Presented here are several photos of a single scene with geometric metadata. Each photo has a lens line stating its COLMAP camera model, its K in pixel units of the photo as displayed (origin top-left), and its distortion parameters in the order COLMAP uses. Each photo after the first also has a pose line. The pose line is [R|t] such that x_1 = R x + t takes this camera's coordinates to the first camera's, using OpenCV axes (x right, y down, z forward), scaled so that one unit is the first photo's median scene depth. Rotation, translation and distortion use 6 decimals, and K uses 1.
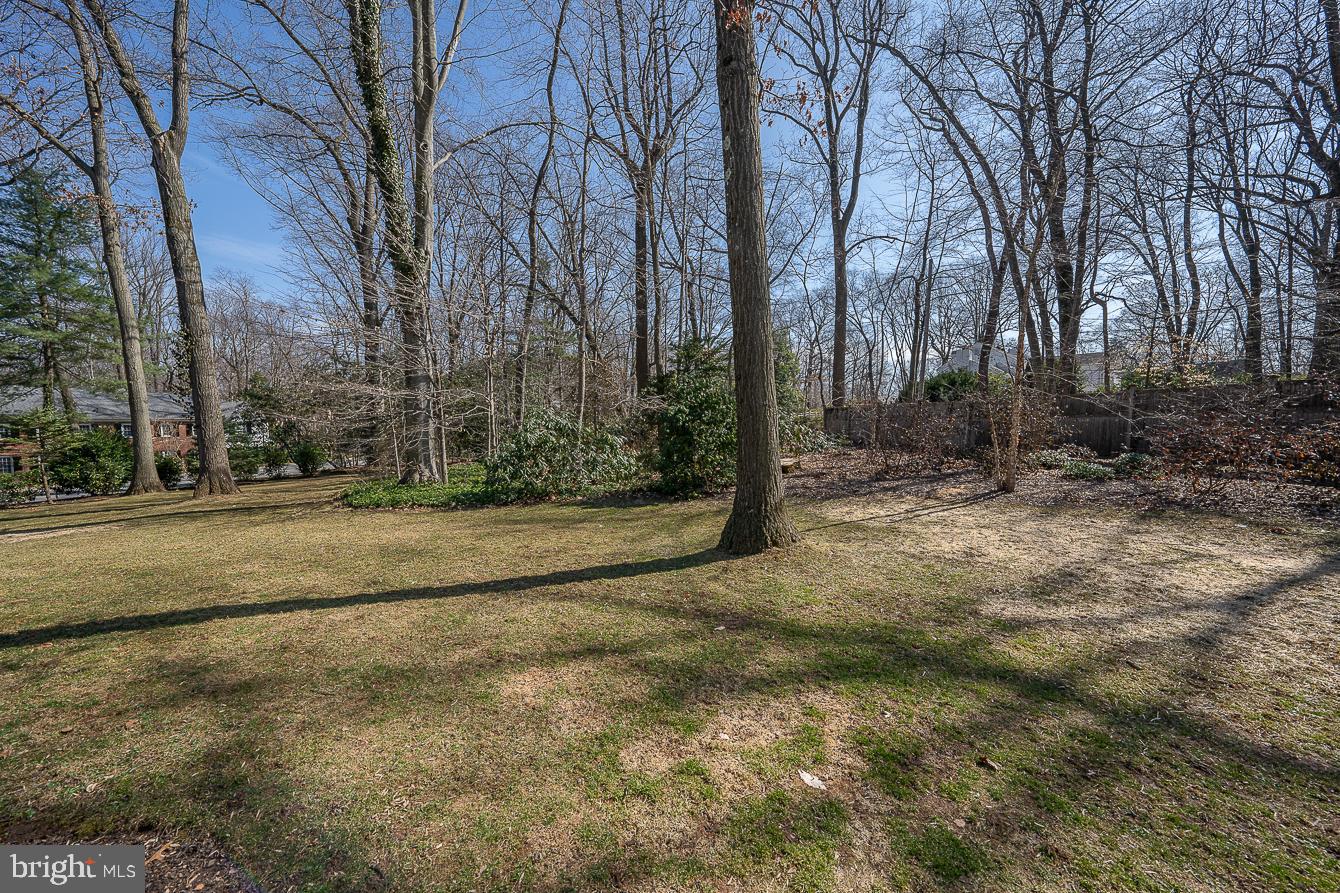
lens RADIAL K [[466.1, 0, 673.6], [0, 466.1, 446.3], [0, 0, 1]] dist [-0.016951, 0.000642]
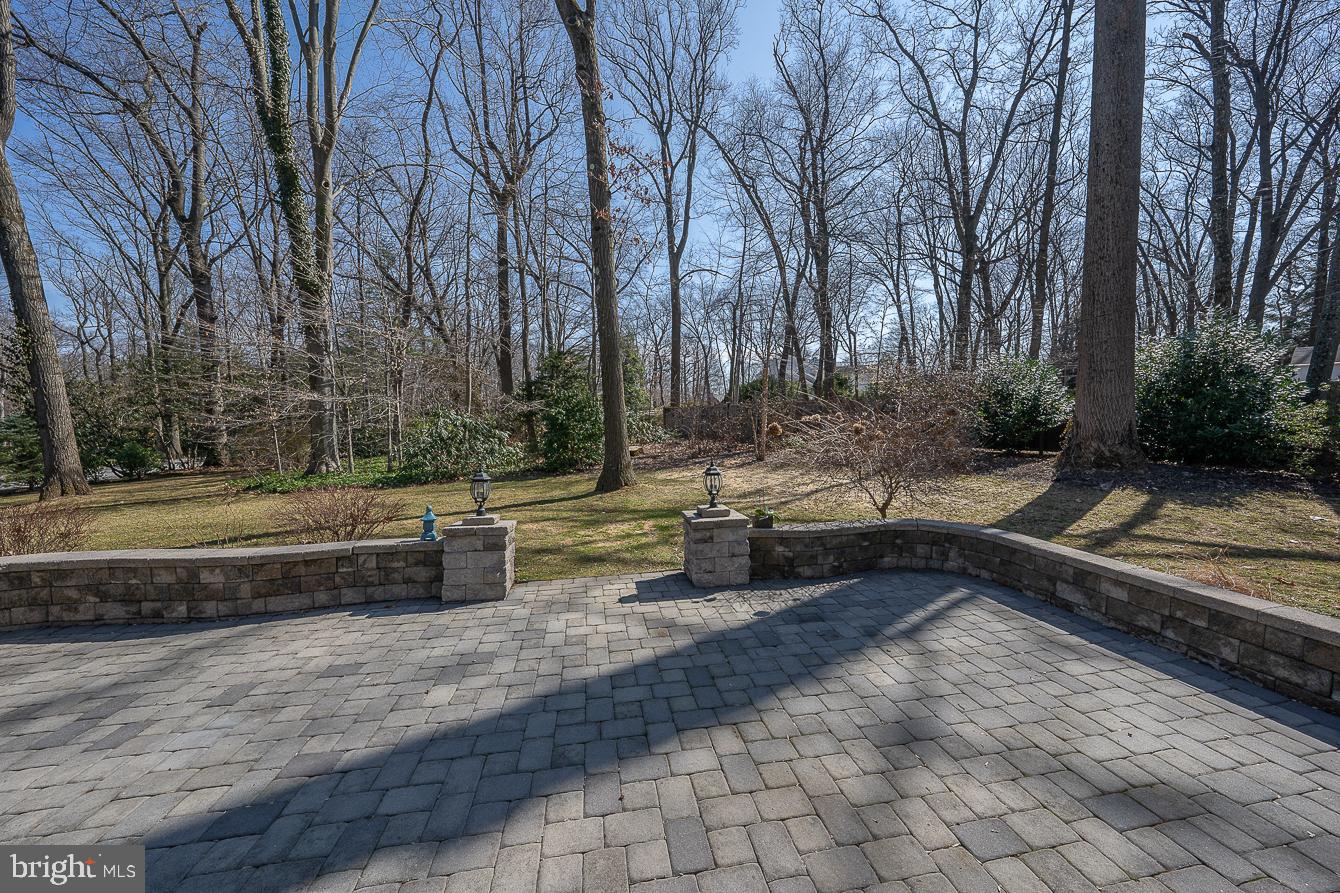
lens RADIAL K [[466.1, 0, 669.7], [0, 466.1, 439.1], [0, 0, 1]] dist [-0.016951, 0.000642]
pose [[0.951996, -0.016322, 0.305676, -0.051551], [0.018778, 0.999811, -0.005096, 0.009658], [-0.305535, 0.010591, 0.952122, -0.233177]]
